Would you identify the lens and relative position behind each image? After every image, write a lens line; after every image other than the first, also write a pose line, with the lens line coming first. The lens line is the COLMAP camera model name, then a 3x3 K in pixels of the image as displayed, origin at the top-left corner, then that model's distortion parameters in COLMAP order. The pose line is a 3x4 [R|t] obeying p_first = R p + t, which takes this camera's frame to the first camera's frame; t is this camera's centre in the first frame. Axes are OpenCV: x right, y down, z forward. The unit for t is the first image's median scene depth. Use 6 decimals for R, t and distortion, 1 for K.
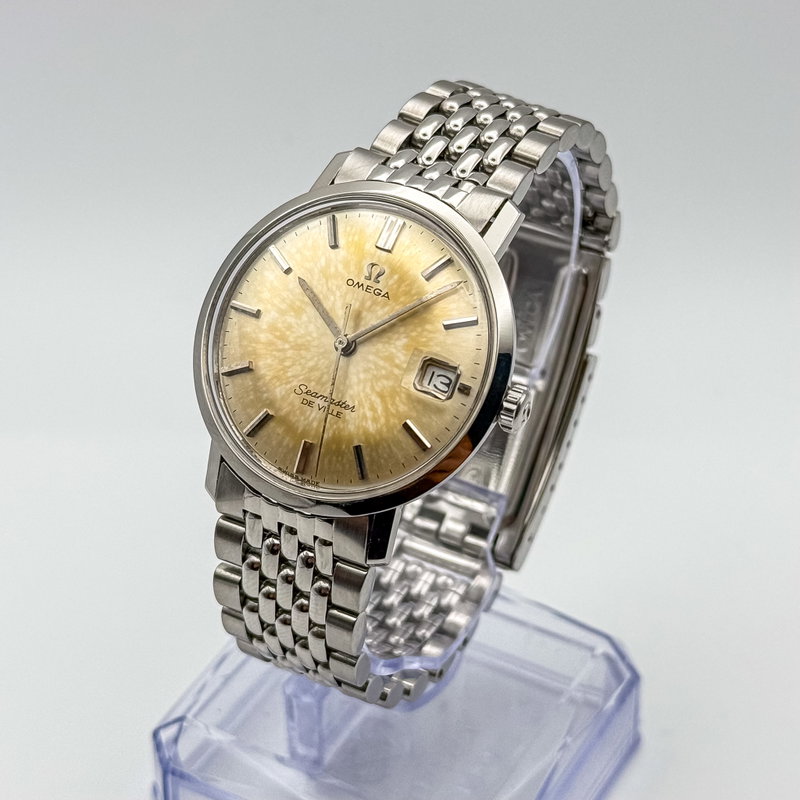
lens RADIAL K [[2060.2, 0, 400.0], [0, 2060.2, 400.0], [0, 0, 1]] dist [0.052268, -0.029185]
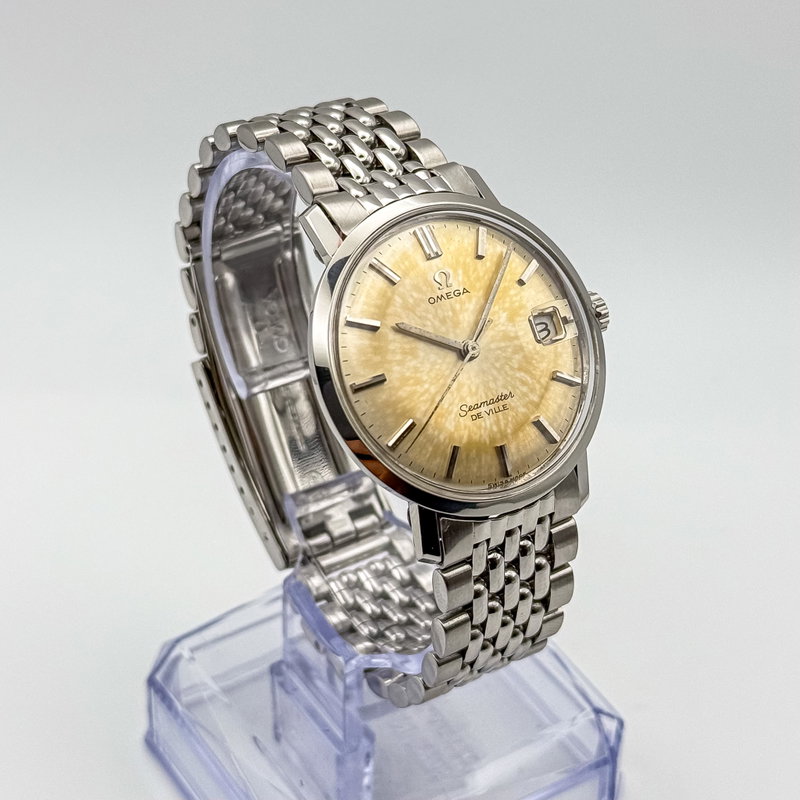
lens RADIAL K [[2060.2, 0, 400.0], [0, 2060.2, 400.0], [0, 0, 1]] dist [0.052268, -0.029185]
pose [[0.470382, -0.520396, 0.712691, -0.781746], [0.502361, 0.821890, 0.268569, -0.297213], [-0.725516, 0.231699, 0.648030, 0.352251]]
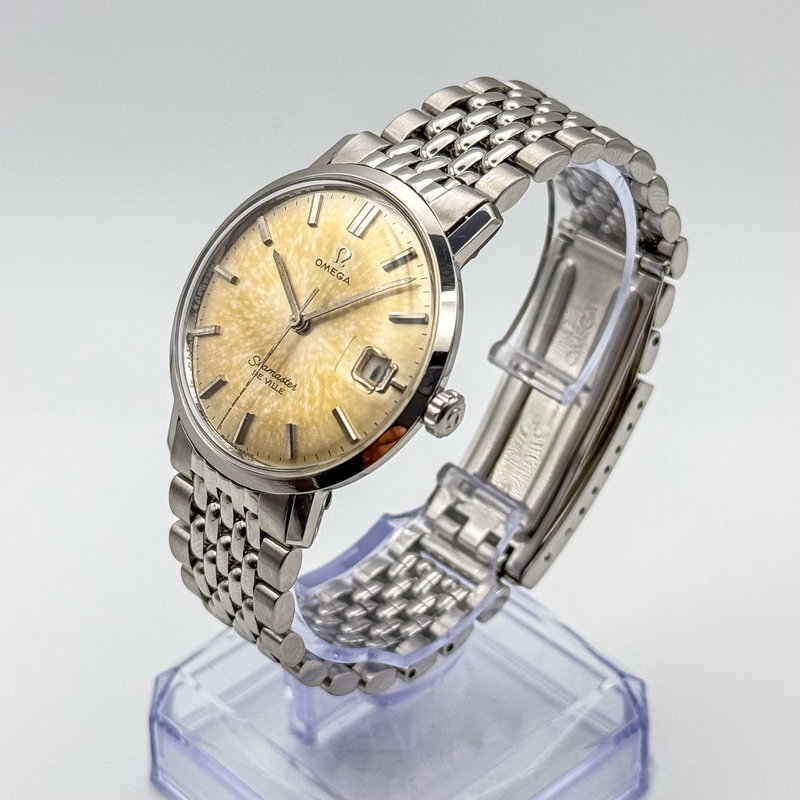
lens RADIAL K [[2060.2, 0, 400.0], [0, 2060.2, 400.0], [0, 0, 1]] dist [0.052268, -0.029185]
pose [[0.956676, 0.160531, -0.242899, 0.263101], [-0.160299, 0.986848, 0.020854, -0.018326], [0.243052, 0.018986, 0.969827, 0.043736]]
